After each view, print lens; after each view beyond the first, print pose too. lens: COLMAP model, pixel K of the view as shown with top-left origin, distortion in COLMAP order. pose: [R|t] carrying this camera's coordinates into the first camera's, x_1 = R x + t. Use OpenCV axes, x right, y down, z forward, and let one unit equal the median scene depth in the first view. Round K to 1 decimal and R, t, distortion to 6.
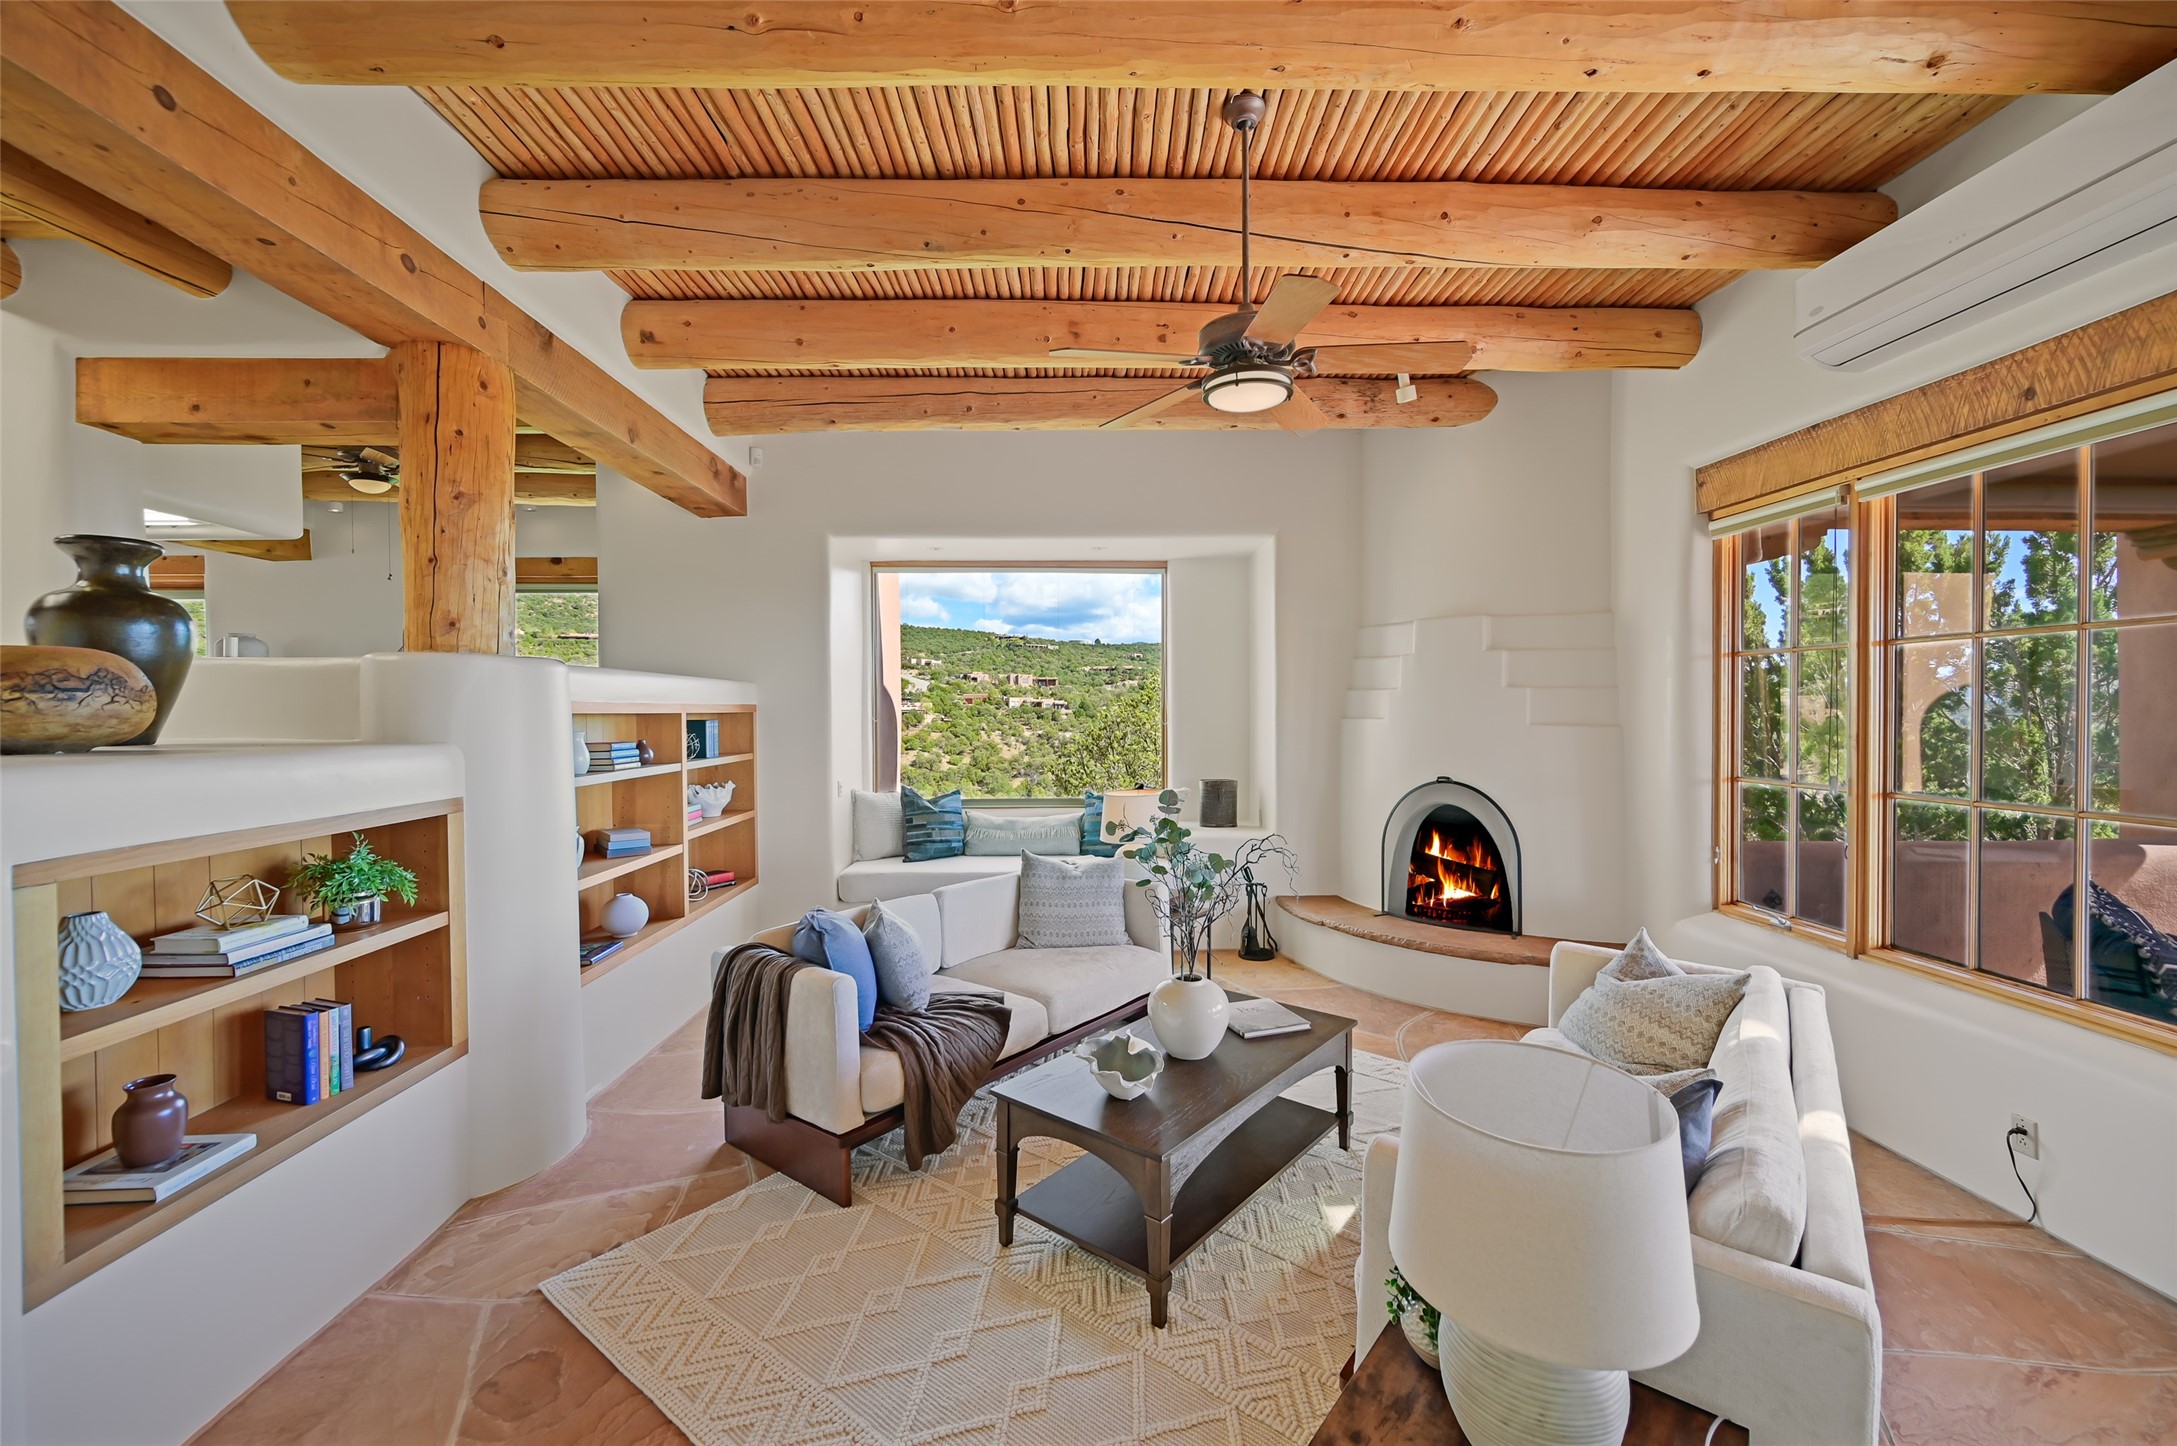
lens RADIAL K [[874.3, 0, 1101.8], [0, 874.3, 714.1], [0, 0, 1]] dist [-0.003987, 0.000381]
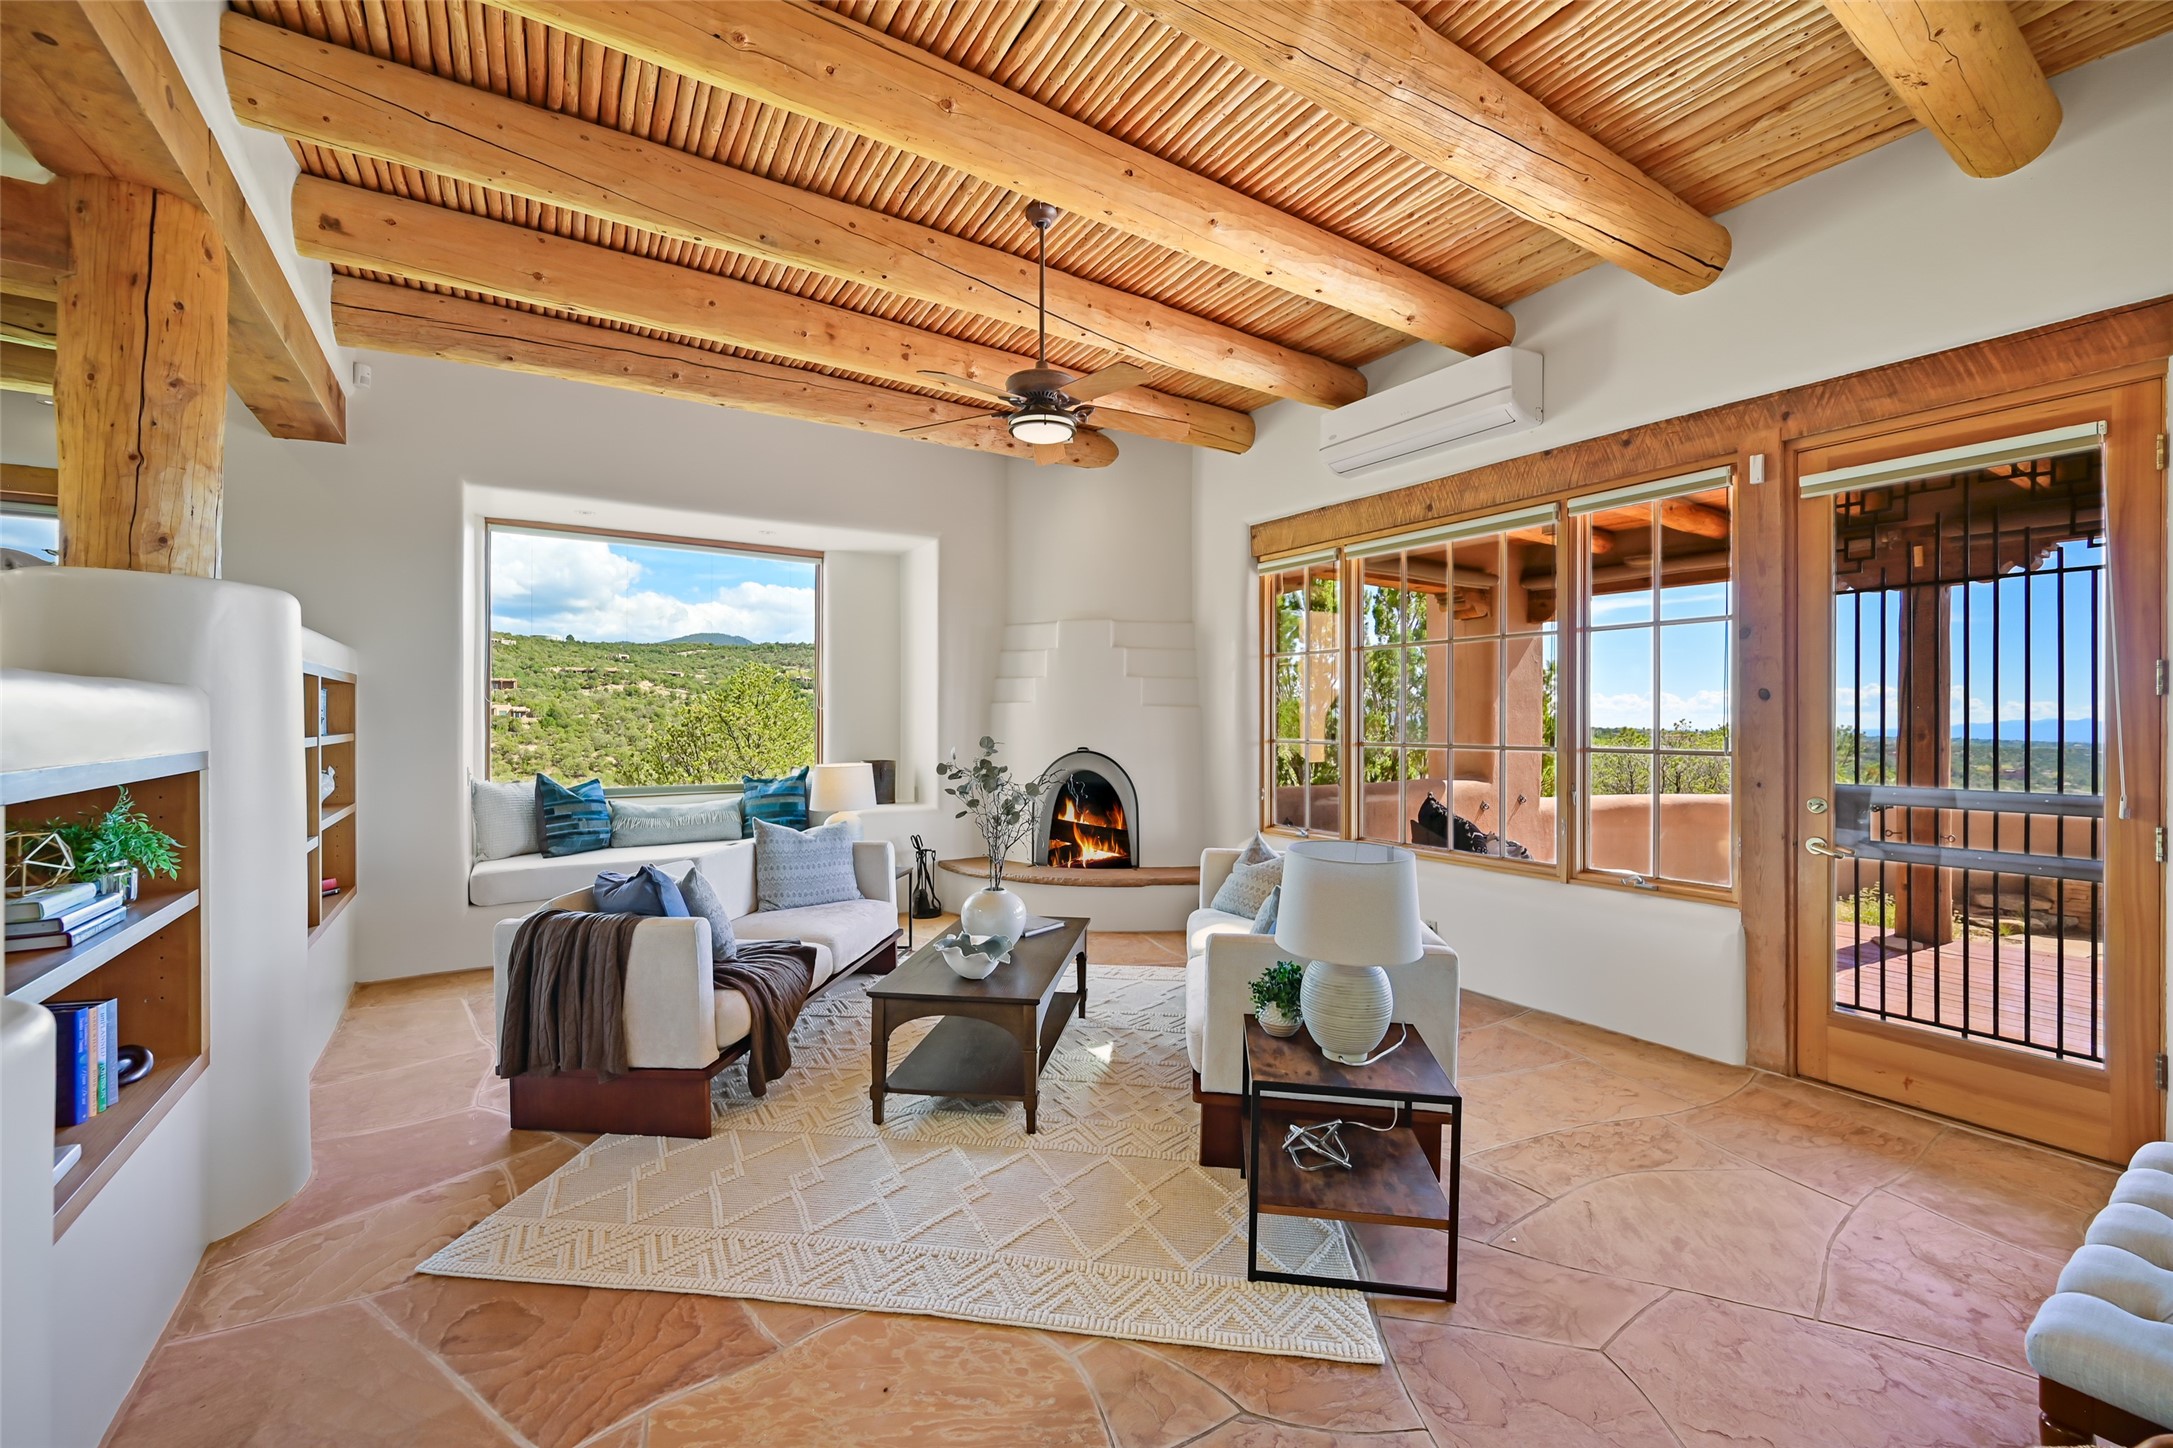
lens RADIAL K [[944.3, 0, 1084.1], [0, 944.3, 725.6], [0, 0, 1]] dist [-0.008353, 0.000340]
pose [[0.836241, 0.002236, 0.548357, -0.497400], [0.004477, 0.999931, -0.010903, 0.079604], [-0.548343, 0.011572, 0.836173, -0.181838]]
